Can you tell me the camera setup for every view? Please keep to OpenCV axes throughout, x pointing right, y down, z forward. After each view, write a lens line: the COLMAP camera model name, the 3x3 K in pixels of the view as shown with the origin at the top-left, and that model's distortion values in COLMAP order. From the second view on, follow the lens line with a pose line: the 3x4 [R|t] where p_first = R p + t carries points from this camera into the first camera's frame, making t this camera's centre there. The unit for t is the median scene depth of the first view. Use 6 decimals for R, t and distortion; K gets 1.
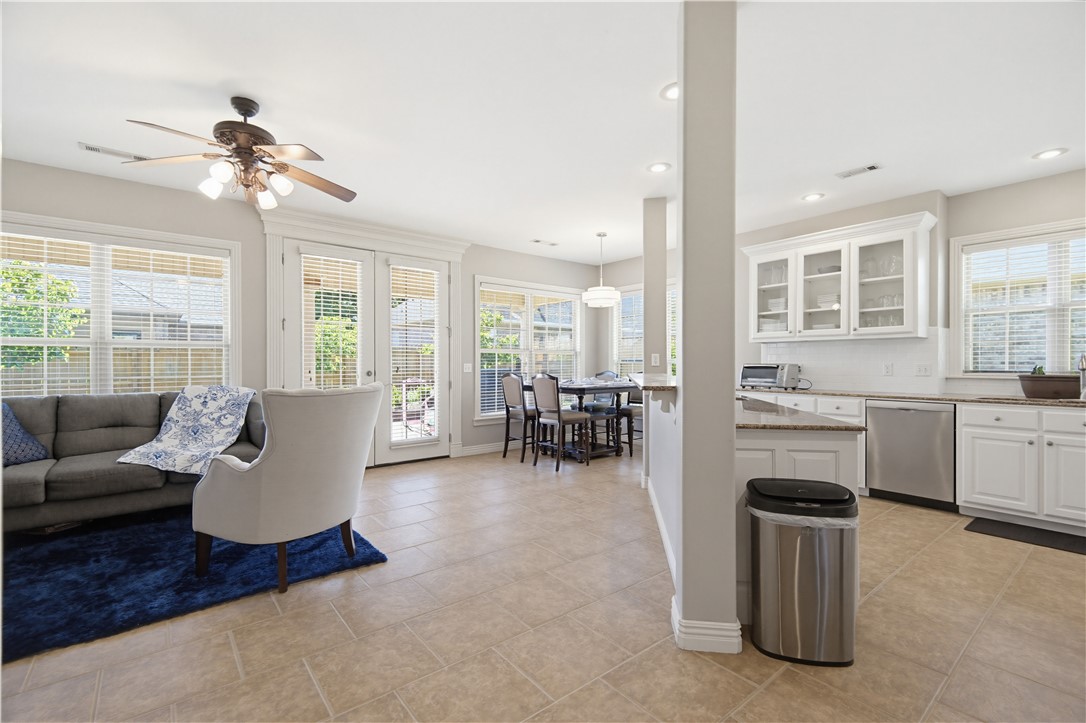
lens RADIAL K [[480.1, 0, 546.4], [0, 480.1, 365.0], [0, 0, 1]] dist [0.013175, -0.004190]
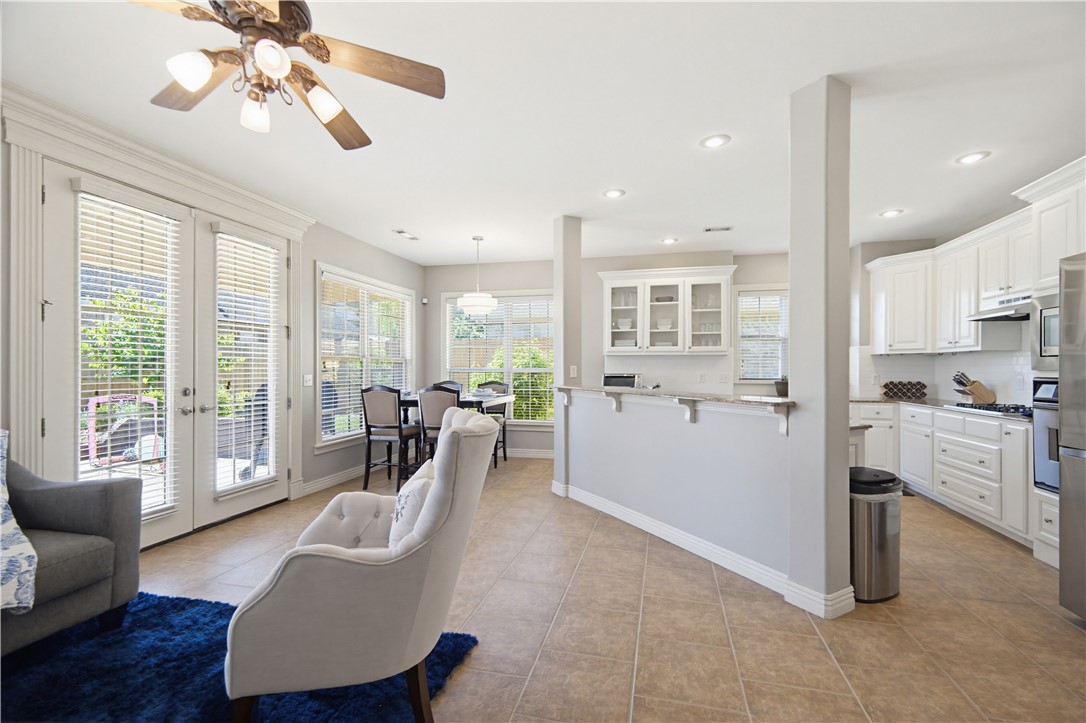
lens RADIAL K [[480.1, 0, 548.7], [0, 480.1, 367.7], [0, 0, 1]] dist [0.013175, -0.004190]
pose [[0.795233, 0.001488, 0.606302, -0.444605], [-0.000859, 0.999999, -0.001327, -0.018074], [-0.606303, 0.000534, 0.795234, 0.201873]]
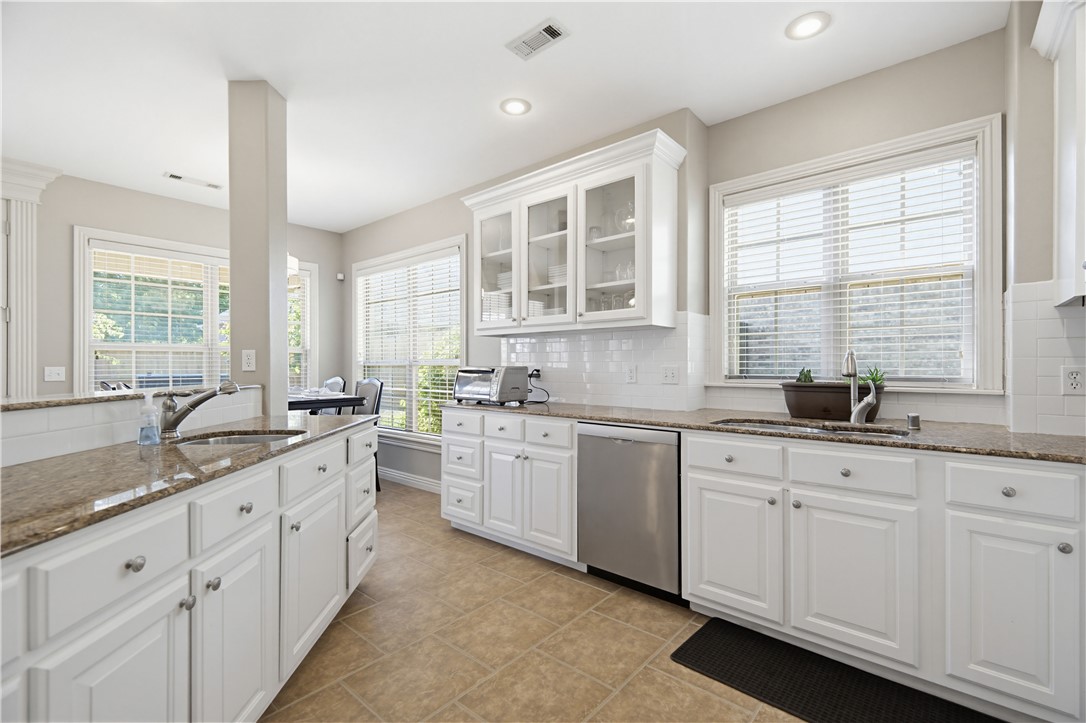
lens RADIAL K [[480.1, 0, 546.1], [0, 480.1, 363.7], [0, 0, 1]] dist [0.013175, -0.004190]
pose [[0.983369, -0.001238, 0.181615, 0.473373], [0.002419, 0.999977, -0.006282, -0.001867], [-0.181603, 0.006617, 0.983350, 0.360997]]
